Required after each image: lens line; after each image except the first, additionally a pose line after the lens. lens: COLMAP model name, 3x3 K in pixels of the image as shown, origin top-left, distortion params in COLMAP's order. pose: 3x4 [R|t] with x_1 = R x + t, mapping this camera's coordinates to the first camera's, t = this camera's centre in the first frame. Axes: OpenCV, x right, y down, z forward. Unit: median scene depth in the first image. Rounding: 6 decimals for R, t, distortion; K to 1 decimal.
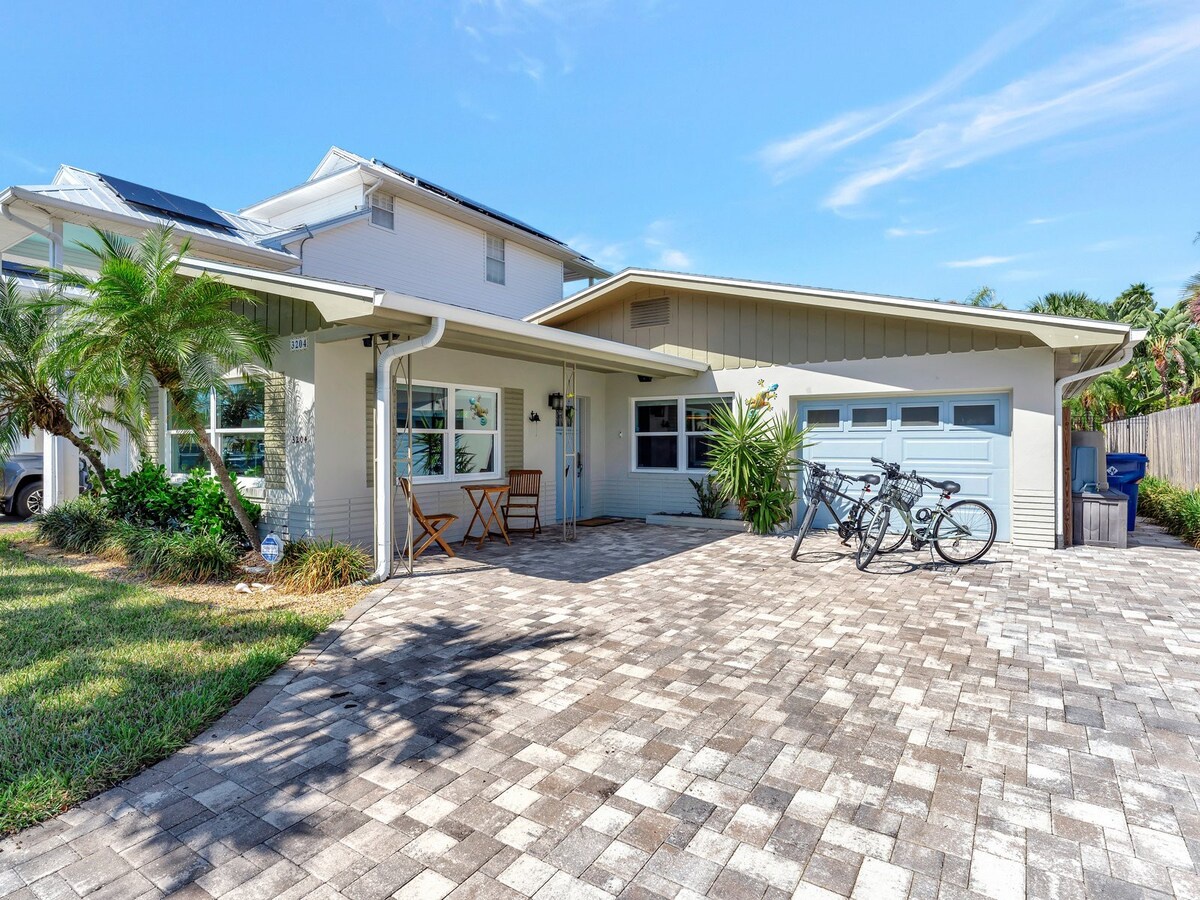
lens RADIAL K [[548.4, 0, 600.0], [0, 548.4, 450.0], [0, 0, 1]] dist [-0.000171, -0.000113]
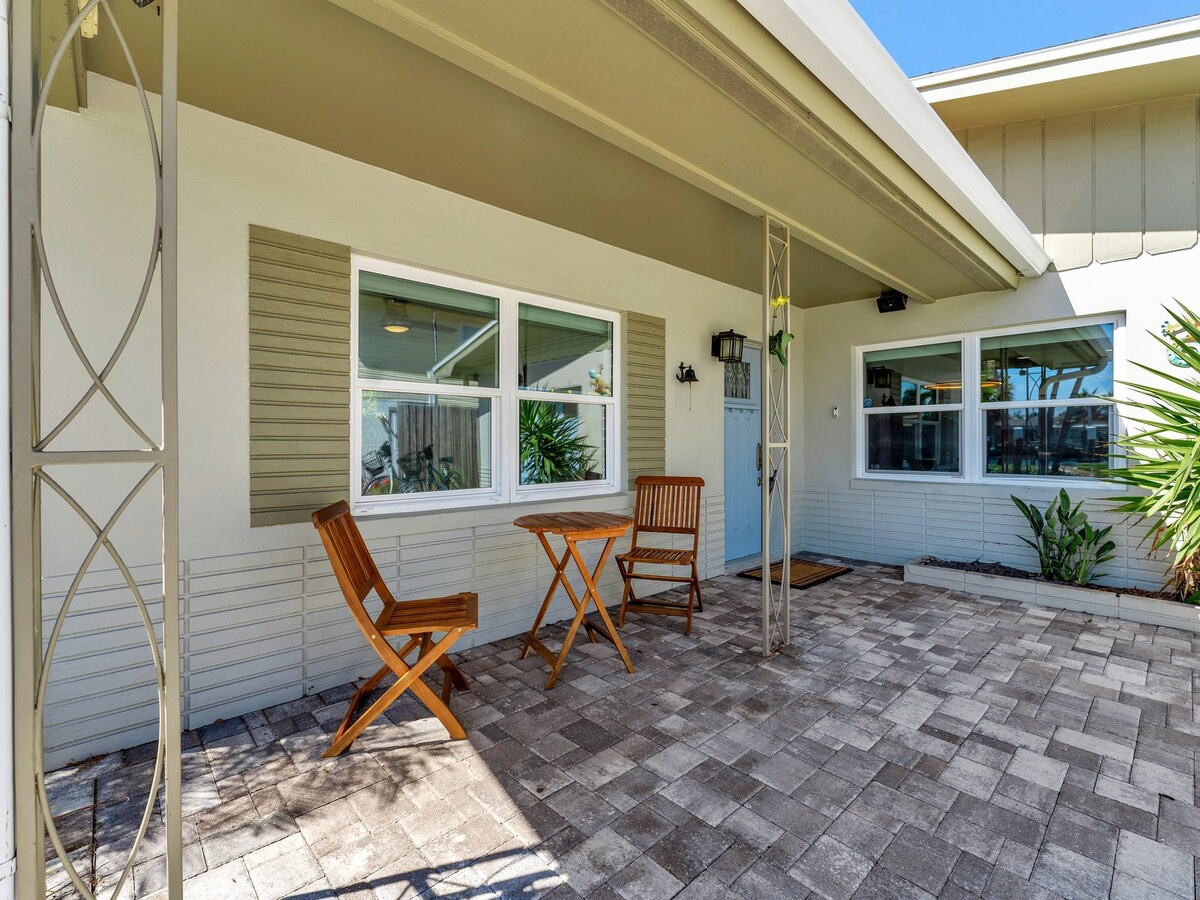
lens RADIAL K [[535.5, 0, 597.1], [0, 535.5, 444.7], [0, 0, 1]] dist [-0.000412, -0.000196]
pose [[0.966043, 0.000940, -0.258379, -0.069486], [-0.001208, 0.999999, -0.000877, 0.007798], [0.258378, 0.001159, 0.966043, 0.484441]]
